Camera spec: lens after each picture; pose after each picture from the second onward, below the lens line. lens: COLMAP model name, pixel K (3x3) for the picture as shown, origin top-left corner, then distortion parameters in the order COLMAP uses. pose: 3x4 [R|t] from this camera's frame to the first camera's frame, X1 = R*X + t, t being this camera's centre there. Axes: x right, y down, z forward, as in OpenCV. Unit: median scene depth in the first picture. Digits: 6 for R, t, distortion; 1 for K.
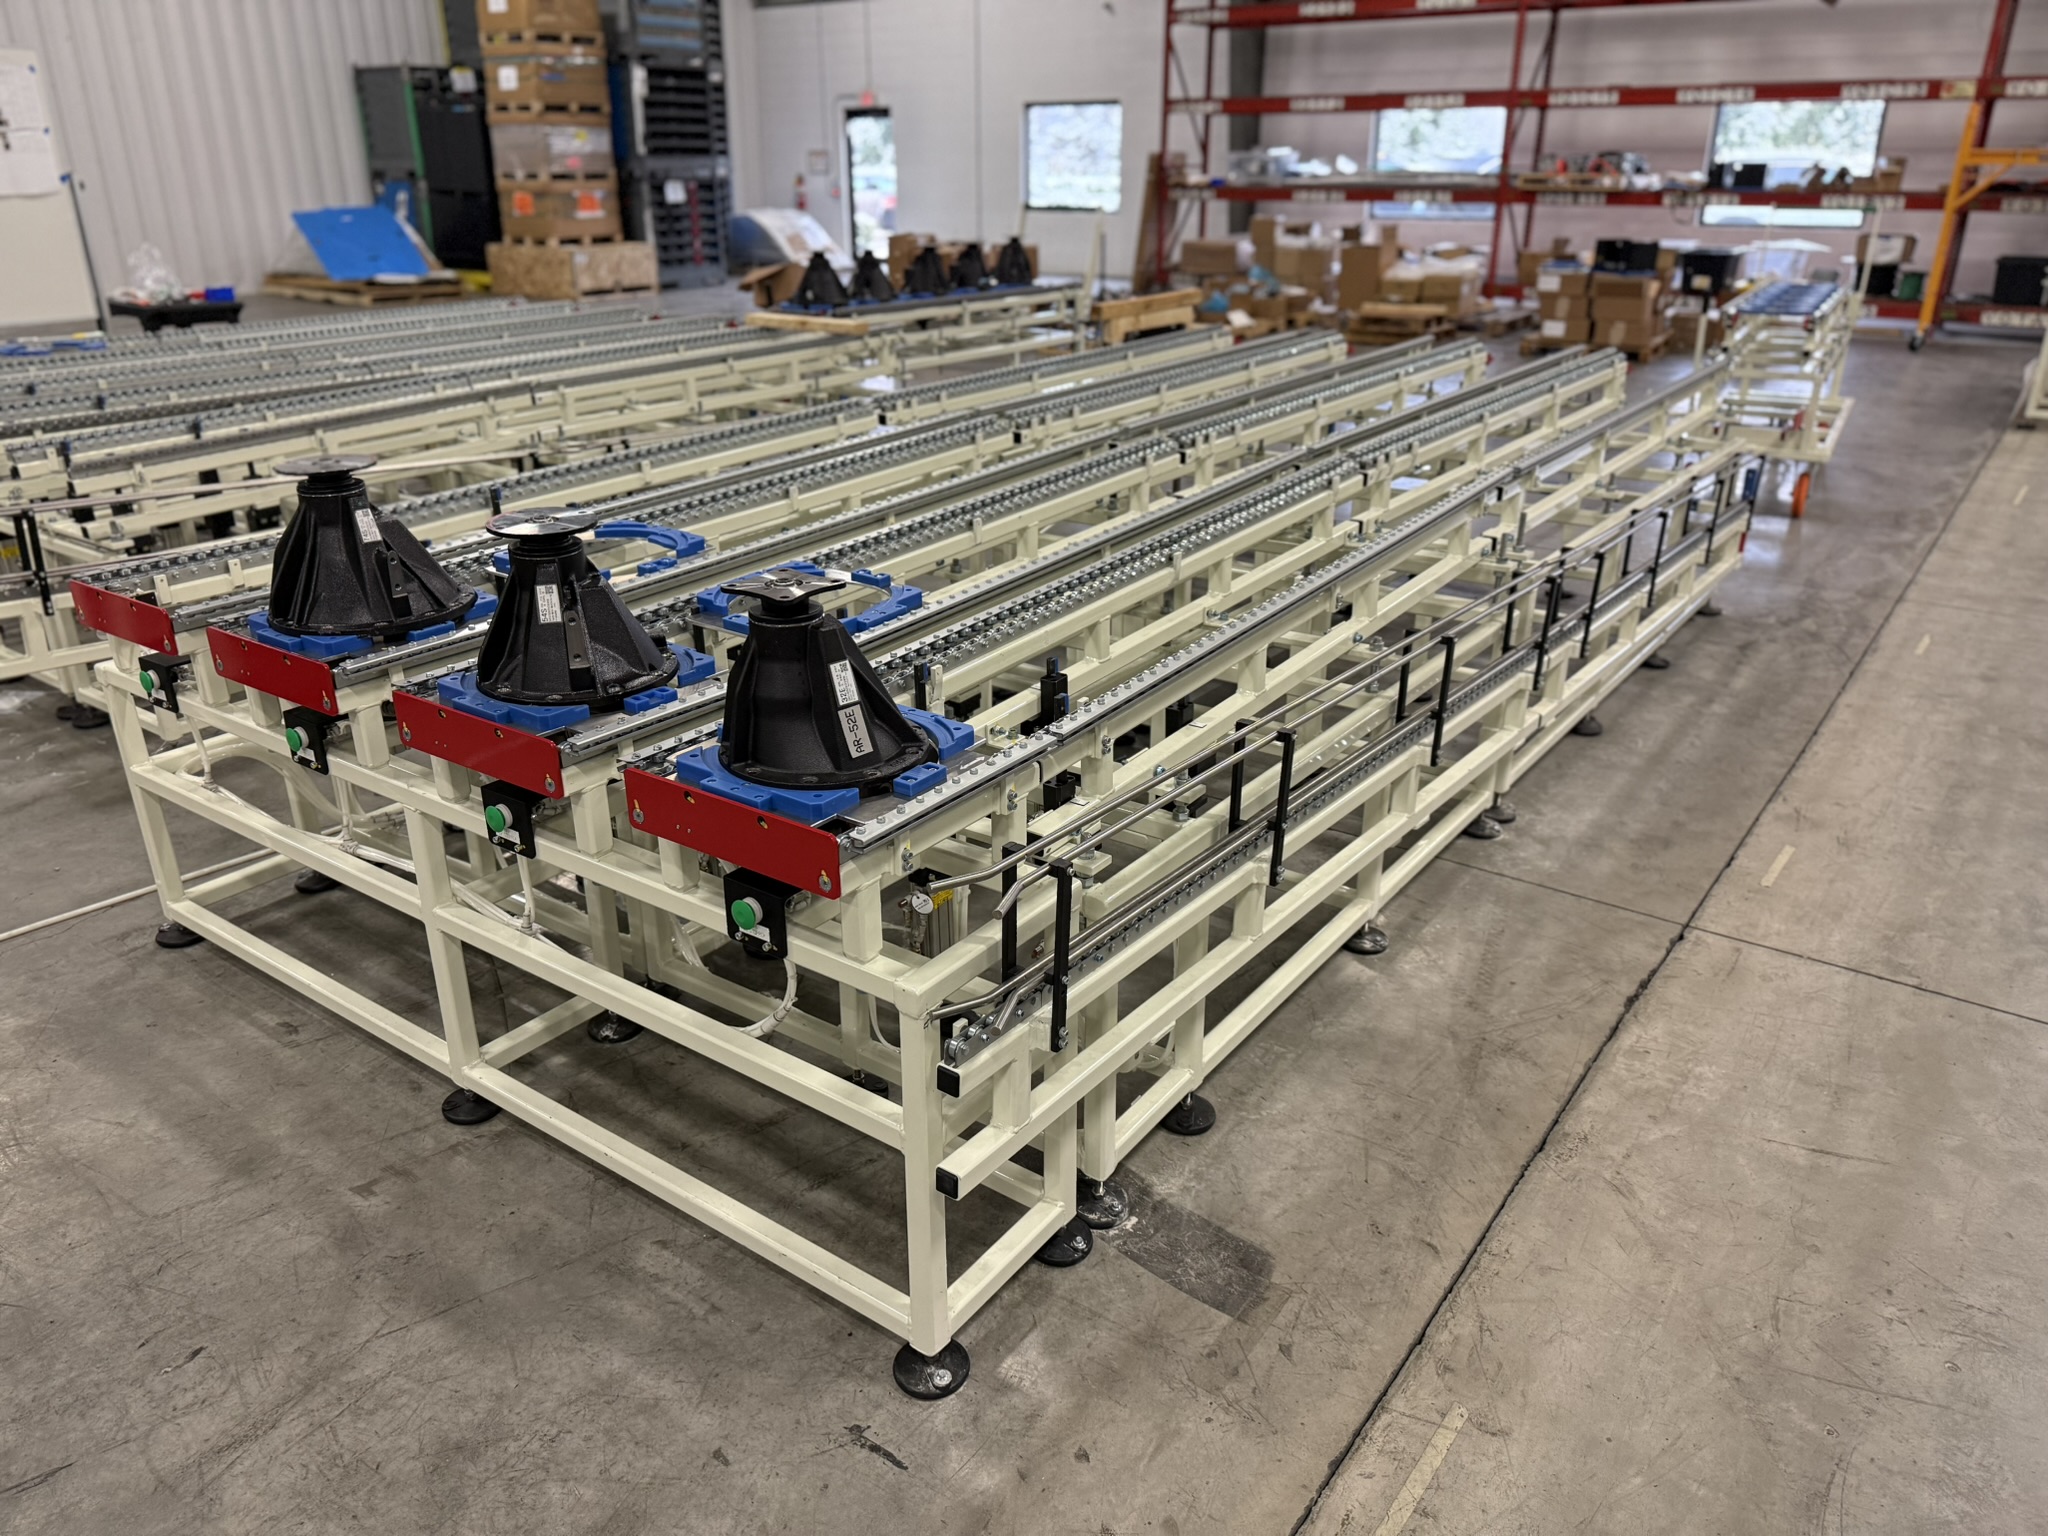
lens RADIAL K [[1451.7, 0, 1013.2], [0, 1451.7, 742.6], [0, 0, 1]] dist [0.055117, -0.084260]
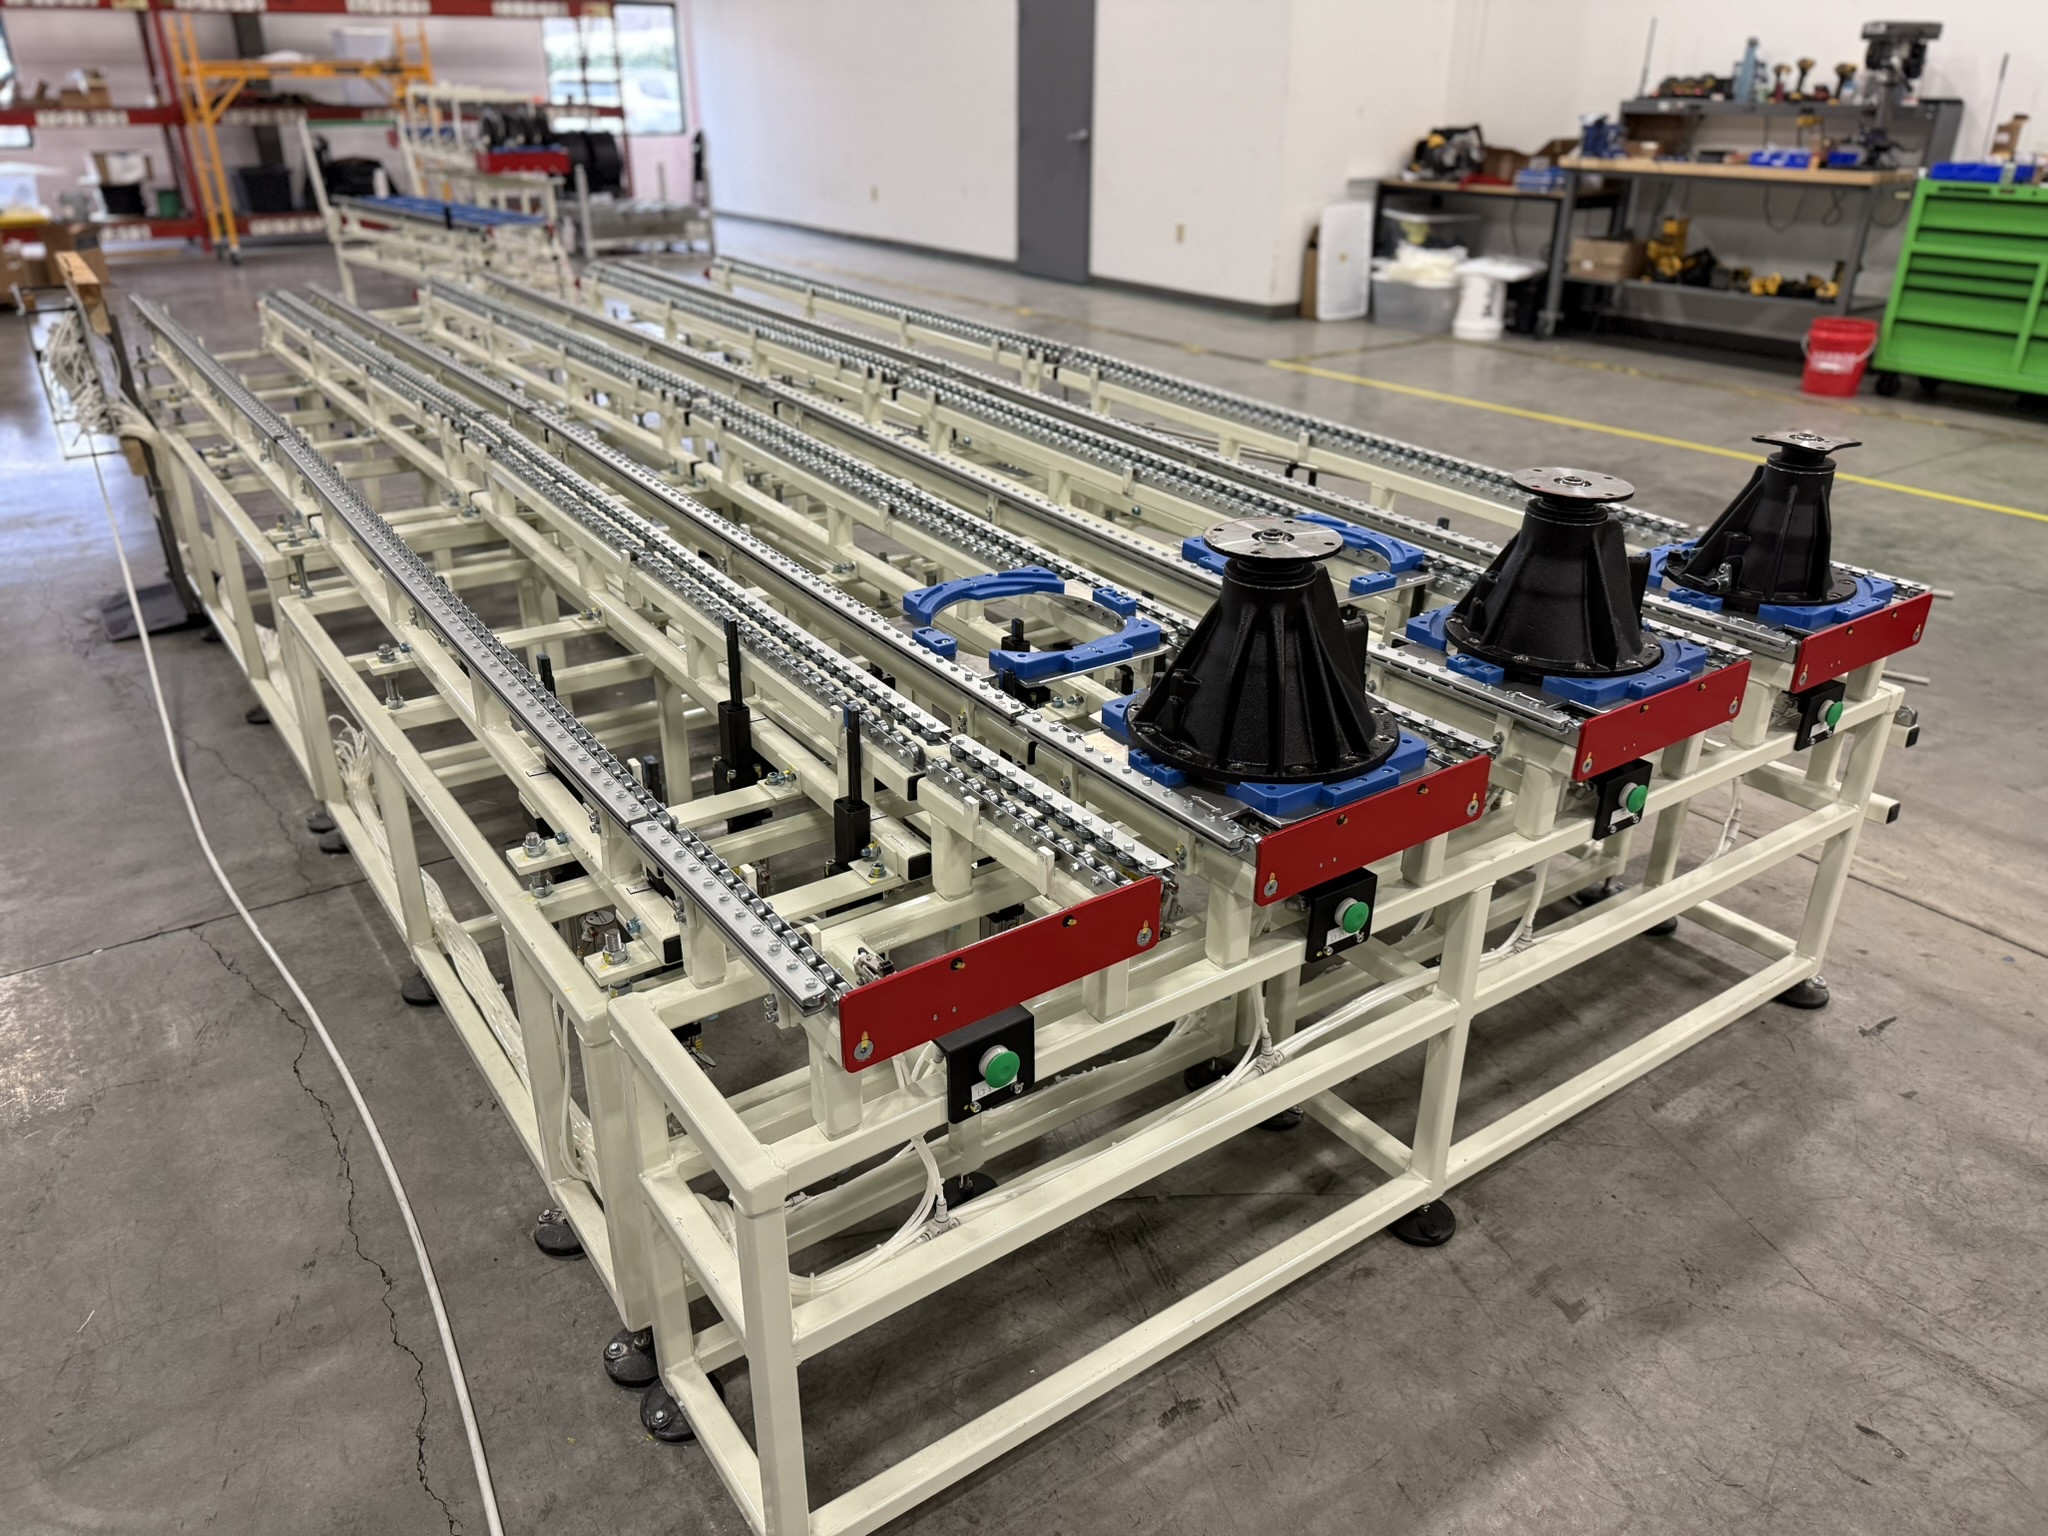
lens RADIAL K [[1437.8, 0, 1024.0], [0, 1437.8, 768.0], [0, 0, 1]] dist [0.106797, -0.099895]
pose [[0.321656, -0.405154, 0.855797, -1.088841], [0.351290, 0.890387, 0.289495, -0.326231], [-0.879280, 0.207515, 0.428724, 0.788967]]
